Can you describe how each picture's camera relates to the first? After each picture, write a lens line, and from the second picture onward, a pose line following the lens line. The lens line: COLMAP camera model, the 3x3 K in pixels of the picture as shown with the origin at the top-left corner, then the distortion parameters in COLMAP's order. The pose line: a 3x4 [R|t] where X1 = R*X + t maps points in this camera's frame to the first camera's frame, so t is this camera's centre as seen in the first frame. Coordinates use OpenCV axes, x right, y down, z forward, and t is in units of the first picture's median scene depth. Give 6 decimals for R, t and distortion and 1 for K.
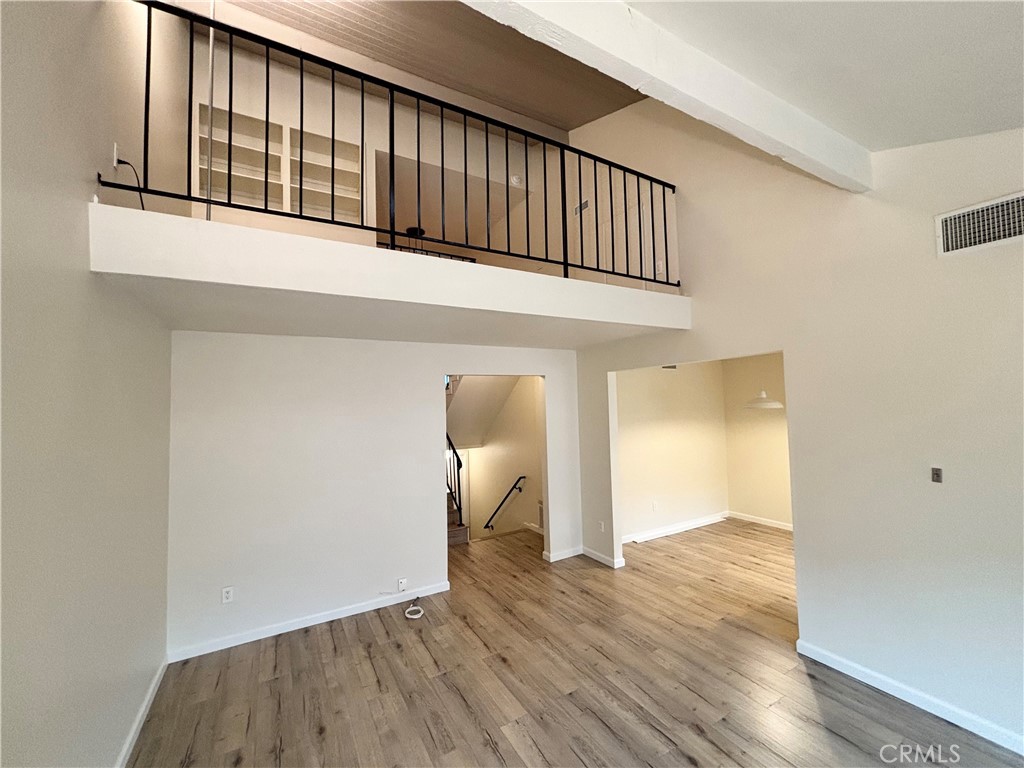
lens RADIAL K [[412.7, 0, 514.2], [0, 412.7, 387.9], [0, 0, 1]] dist [0.001401, -0.001425]
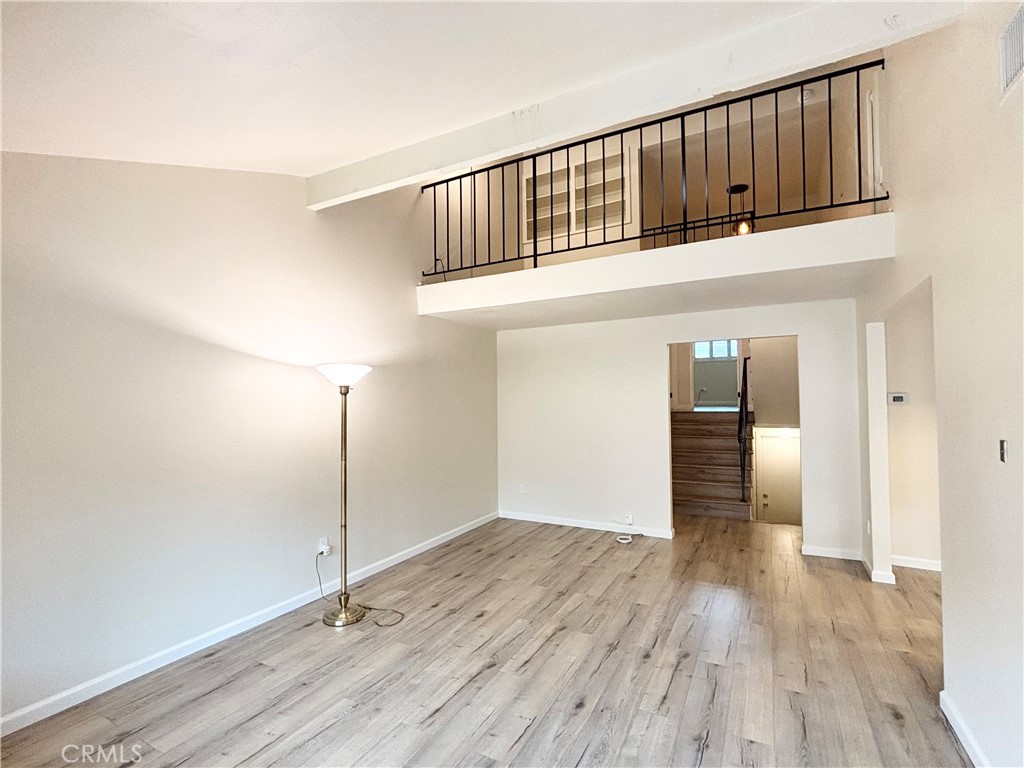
lens RADIAL K [[477.6, 0, 508.8], [0, 477.6, 386.4], [0, 0, 1]] dist [-0.004575, -0.000403]
pose [[0.518969, 0.002688, -0.854789, 0.805835], [0.033417, 0.999167, 0.023430, 0.045675], [0.854140, -0.040724, 0.518446, -0.012362]]
